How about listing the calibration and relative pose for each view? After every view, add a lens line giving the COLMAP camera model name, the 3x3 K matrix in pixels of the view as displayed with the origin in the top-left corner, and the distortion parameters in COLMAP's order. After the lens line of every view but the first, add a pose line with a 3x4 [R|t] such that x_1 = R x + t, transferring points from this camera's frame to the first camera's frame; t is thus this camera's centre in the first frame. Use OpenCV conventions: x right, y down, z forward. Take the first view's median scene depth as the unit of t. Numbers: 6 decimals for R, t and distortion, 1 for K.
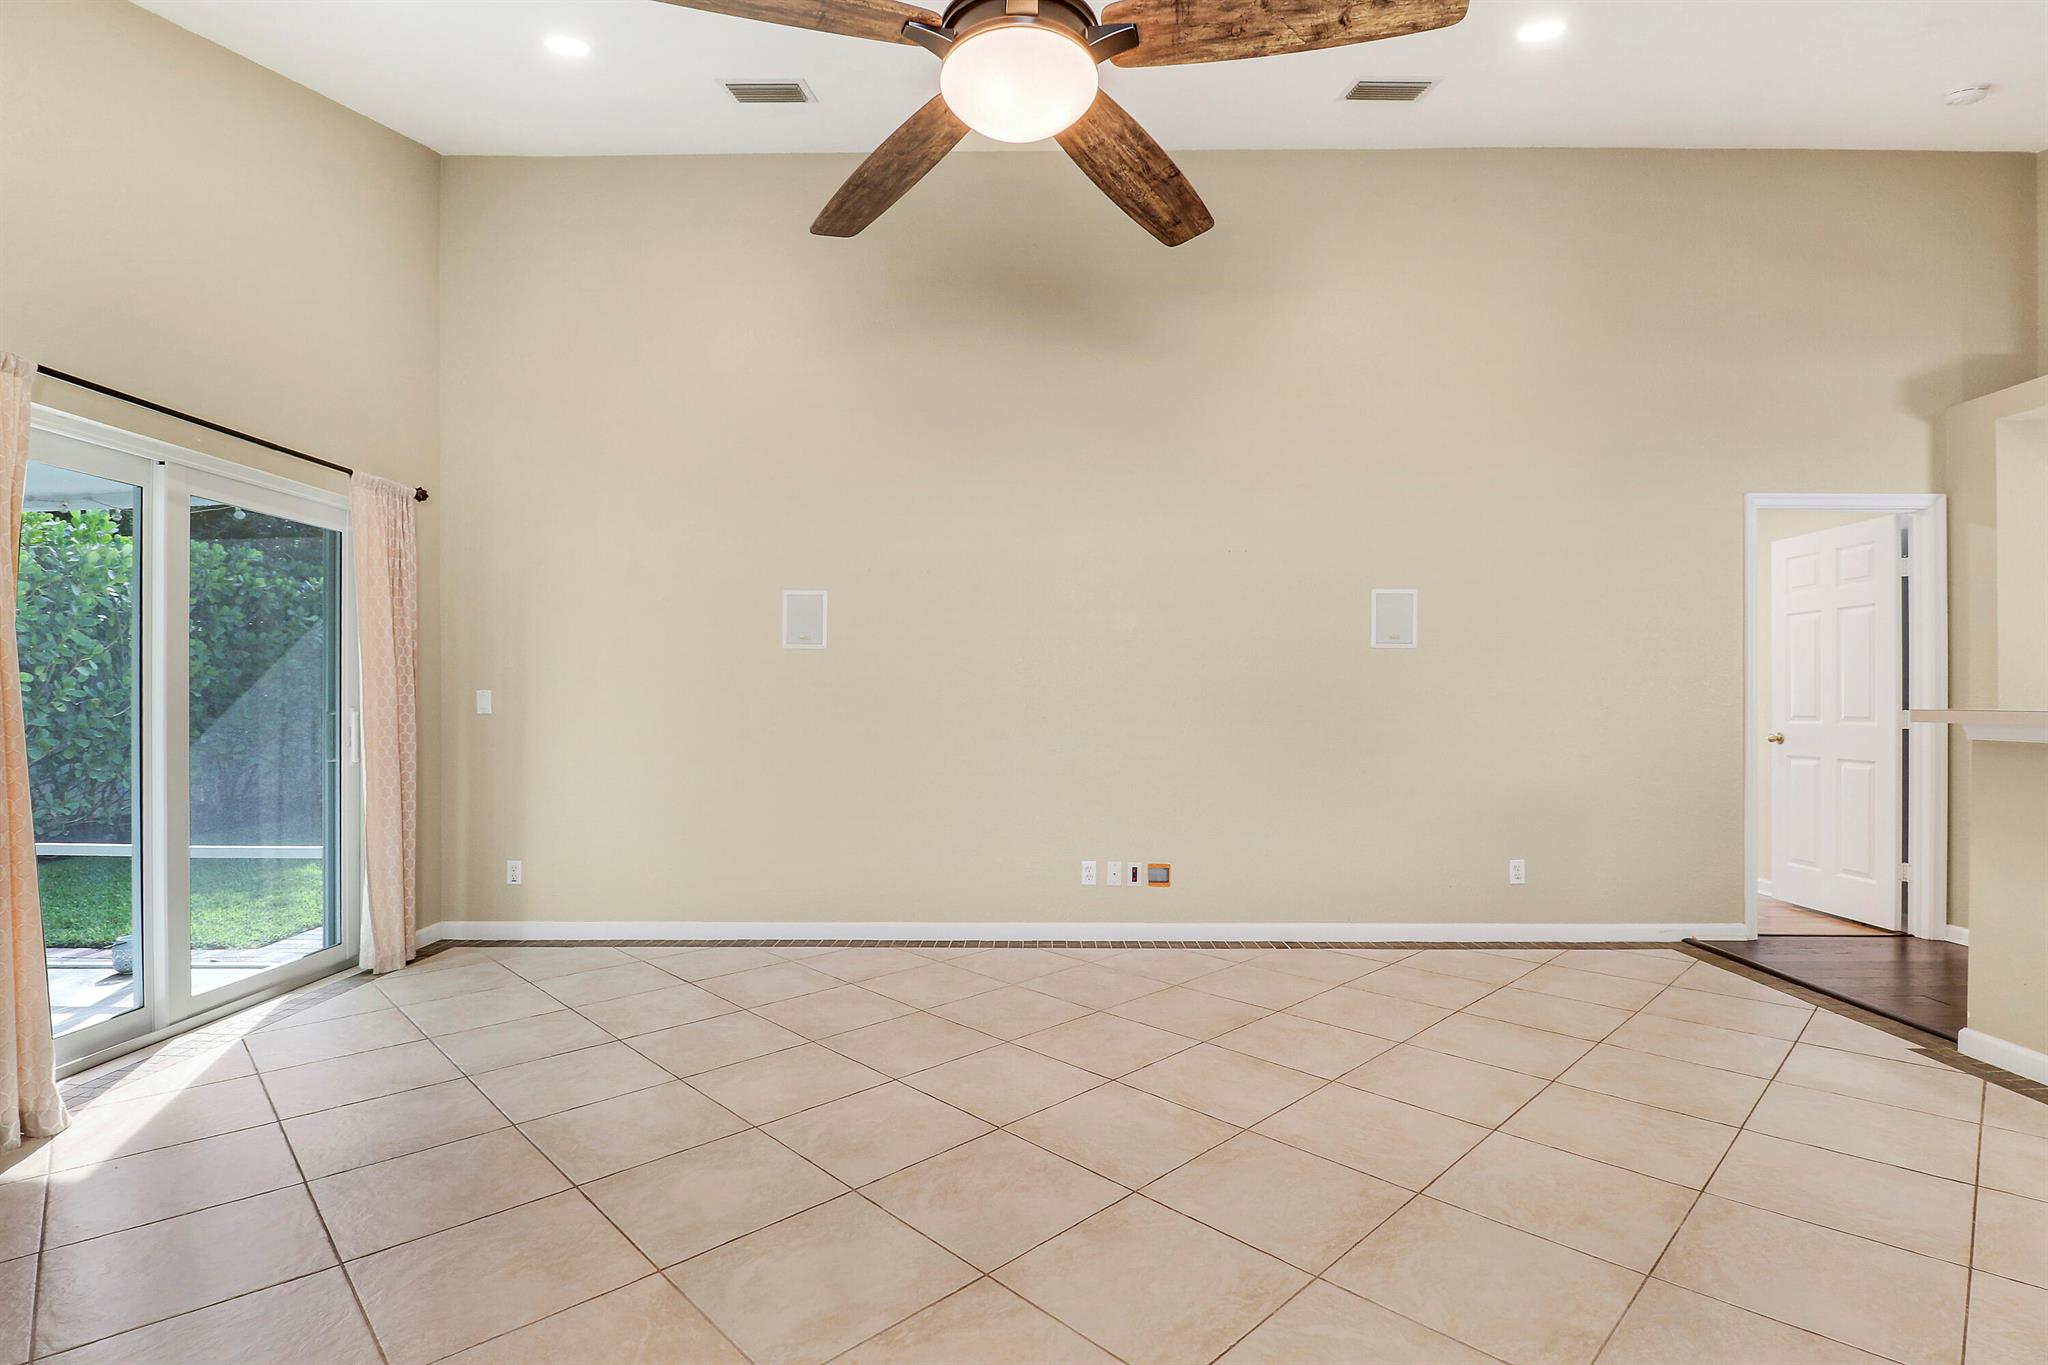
lens RADIAL K [[964.9, 0, 1023.4], [0, 964.9, 703.8], [0, 0, 1]] dist [0.001345, -0.014990]
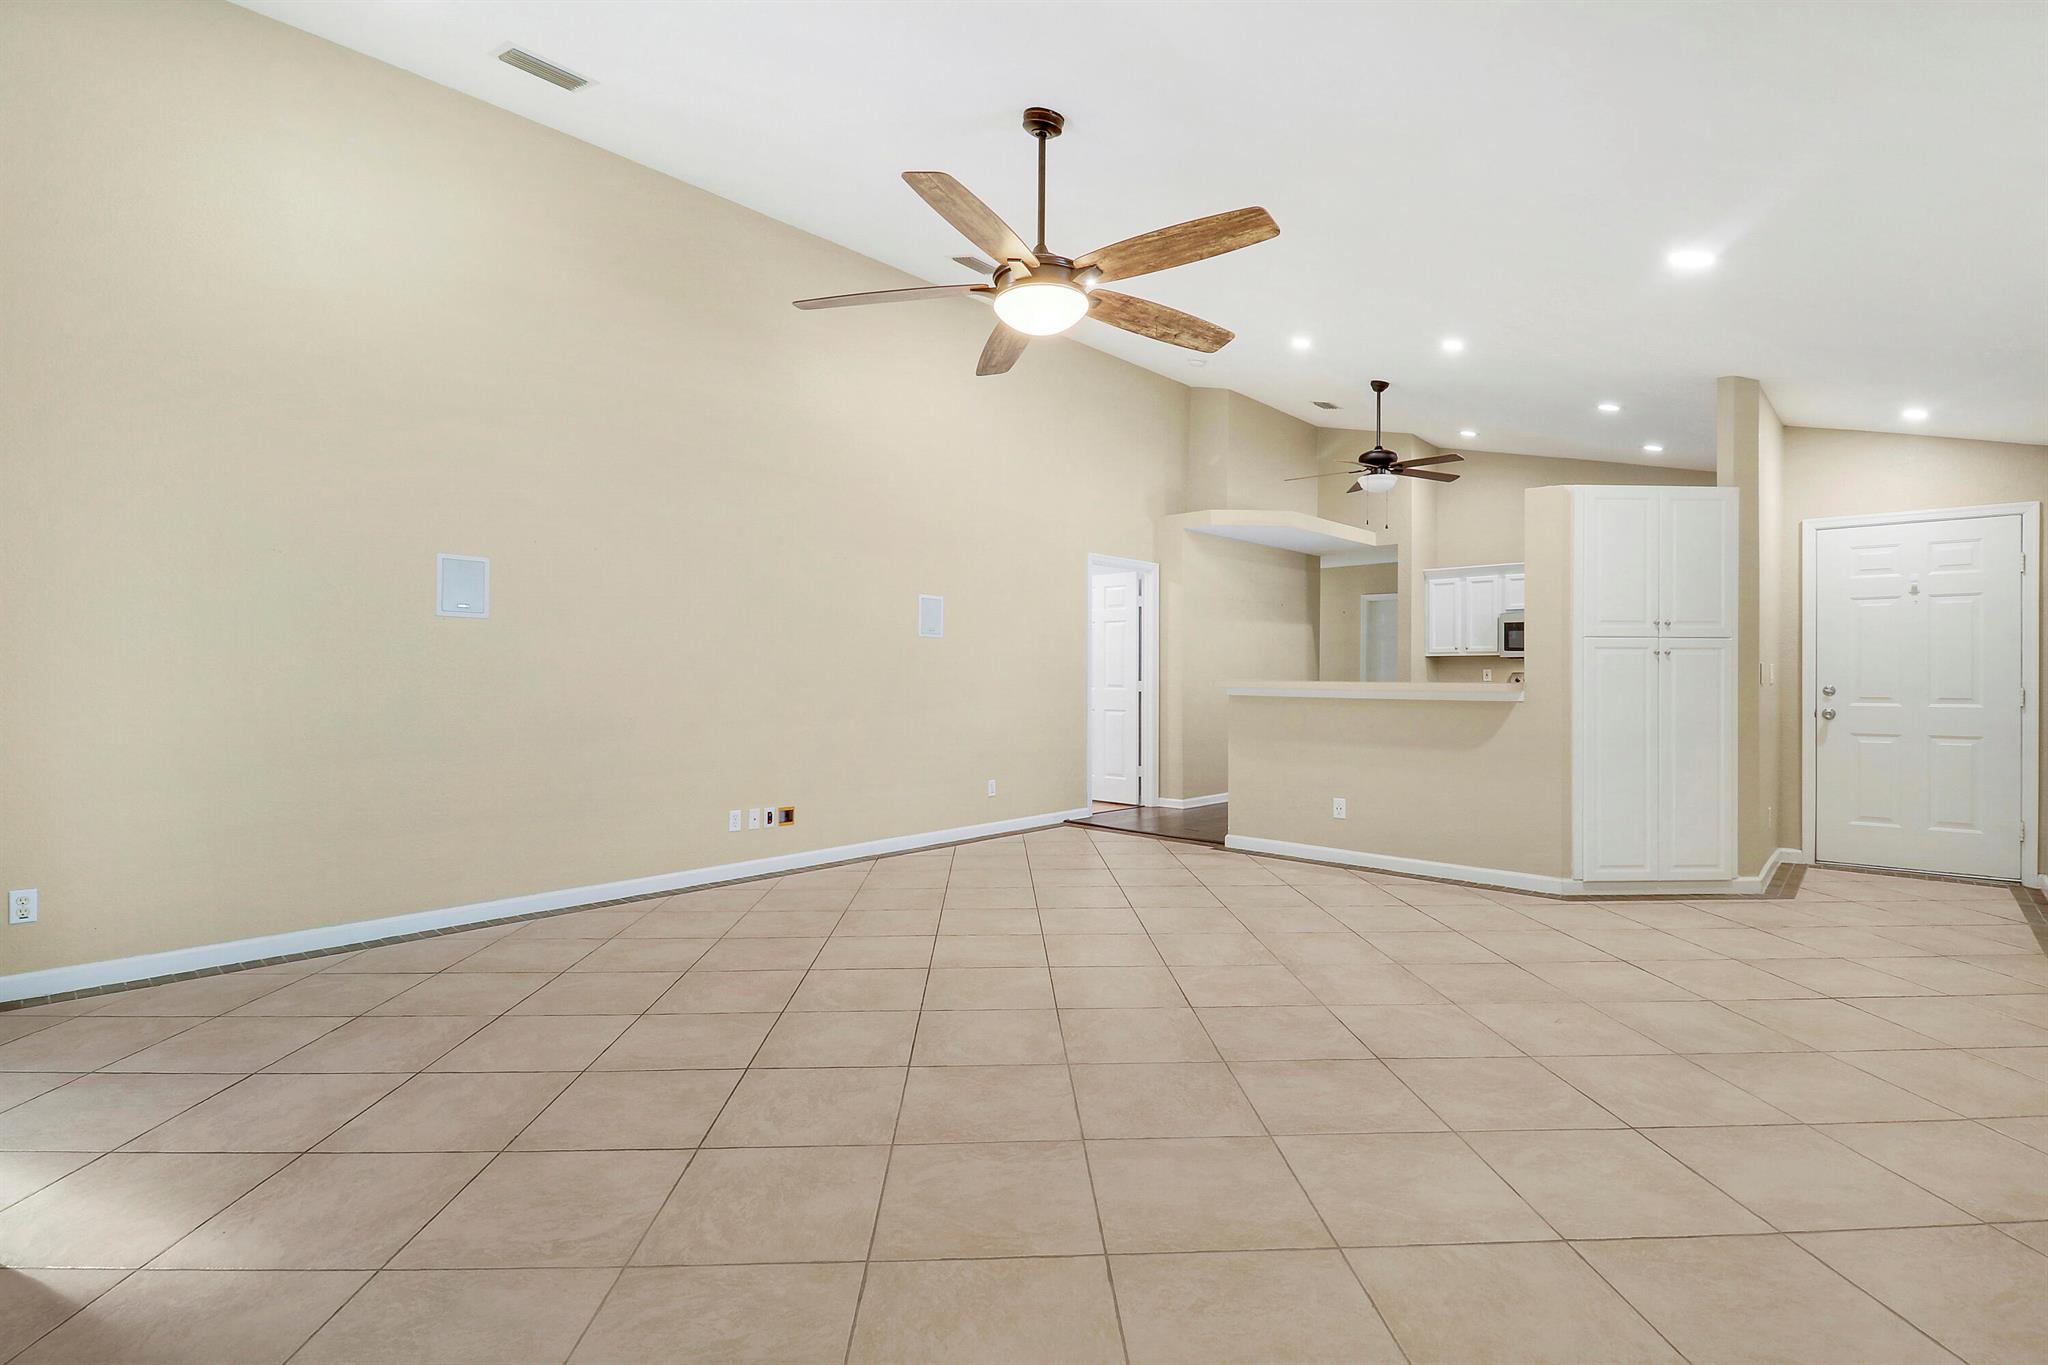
lens RADIAL K [[952.2, 0, 1035.5], [0, 952.2, 680.3], [0, 0, 1]] dist [0.000988, -0.013297]
pose [[0.661834, -0.000606, 0.749650, -0.564963], [-0.002722, 0.999991, 0.003212, 0.000147], [-0.749646, -0.004167, 0.661826, -0.039485]]
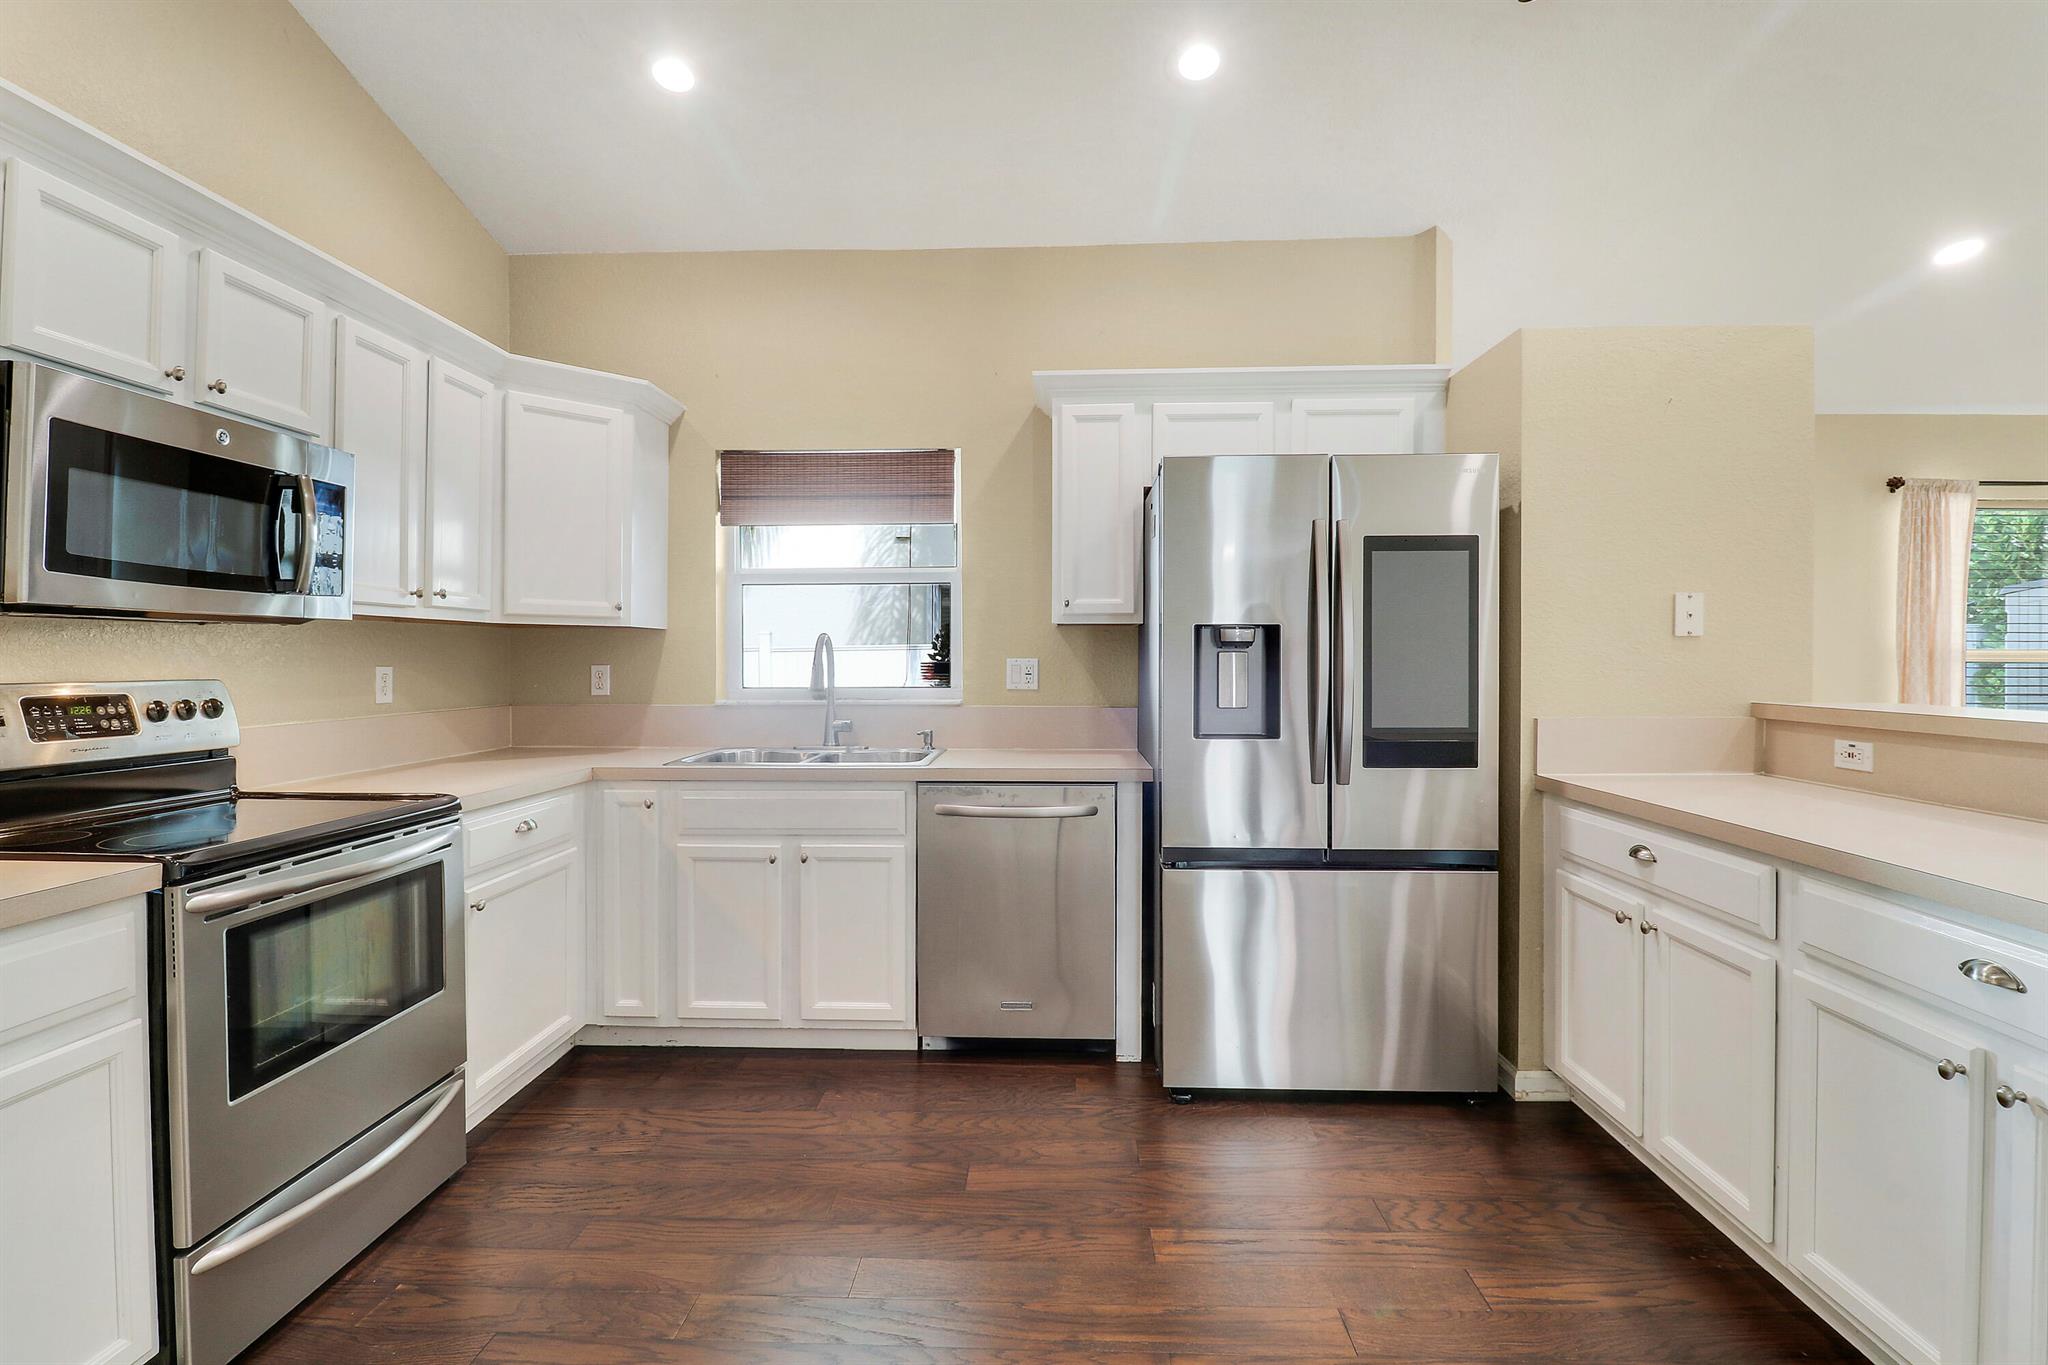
lens RADIAL K [[969.8, 0, 1016.4], [0, 969.8, 659.8], [0, 0, 1]] dist [0.005172, -0.014849]
pose [[-0.999721, -0.000131, 0.023641, 1.136564], [-0.000034, 0.999992, 0.004077, -0.023787], [-0.023641, 0.004075, -0.999712, 0.867405]]
